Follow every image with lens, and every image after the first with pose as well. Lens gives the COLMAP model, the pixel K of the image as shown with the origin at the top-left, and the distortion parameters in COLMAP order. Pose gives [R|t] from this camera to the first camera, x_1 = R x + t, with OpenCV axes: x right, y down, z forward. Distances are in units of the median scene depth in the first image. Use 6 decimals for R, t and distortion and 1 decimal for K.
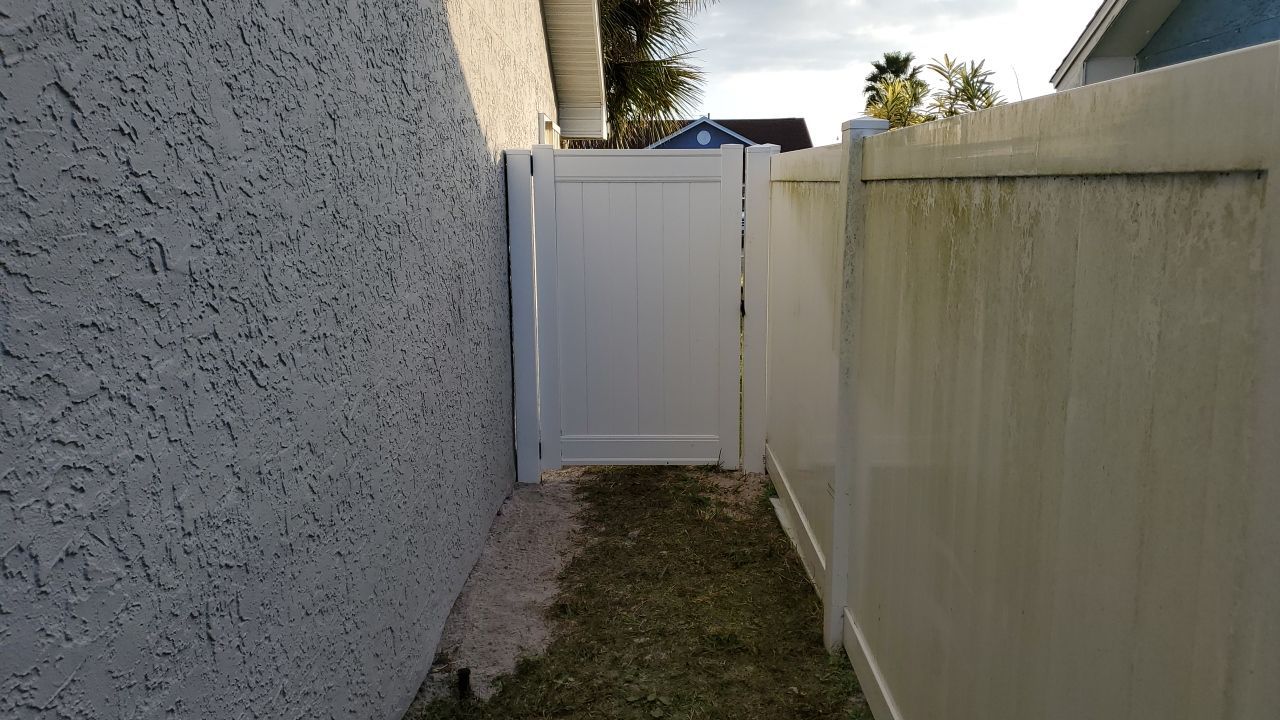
lens RADIAL K [[1009.5, 0, 640.0], [0, 1009.5, 360.0], [0, 0, 1]] dist [0.087231, -0.145560]
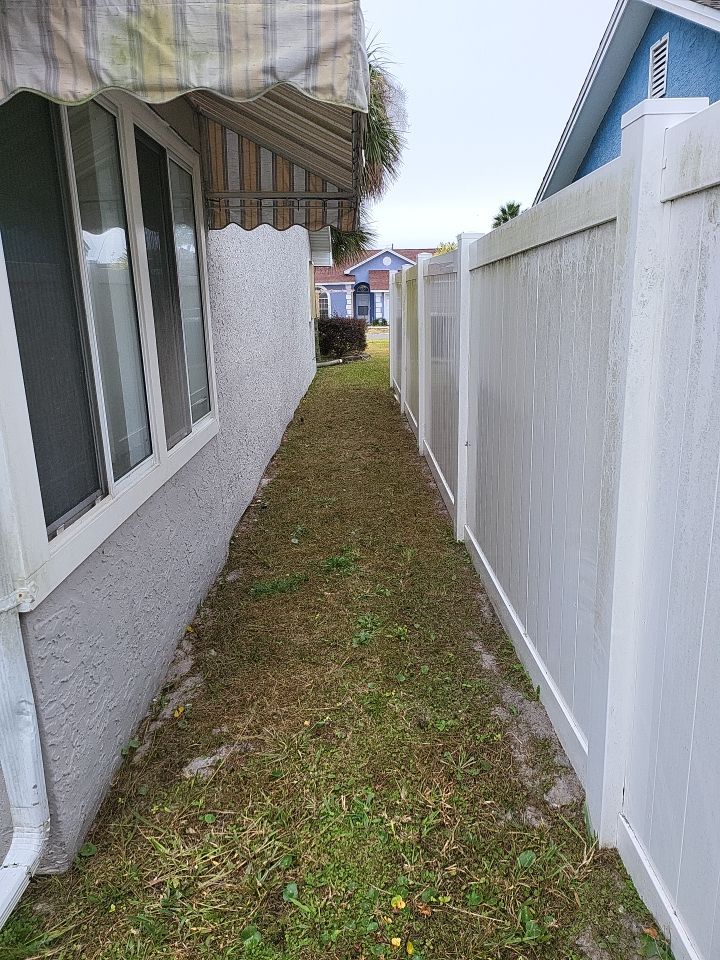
lens RADIAL K [[690.1, 0, 357.7], [0, 690.1, 478.2], [0, 0, 1]] dist [0.086661, -0.092287]
pose [[0.999773, -0.020802, 0.004563, 0.002412], [0.020325, 0.995988, 0.087152, 0.040313], [-0.006358, -0.087039, 0.996185, -0.191307]]
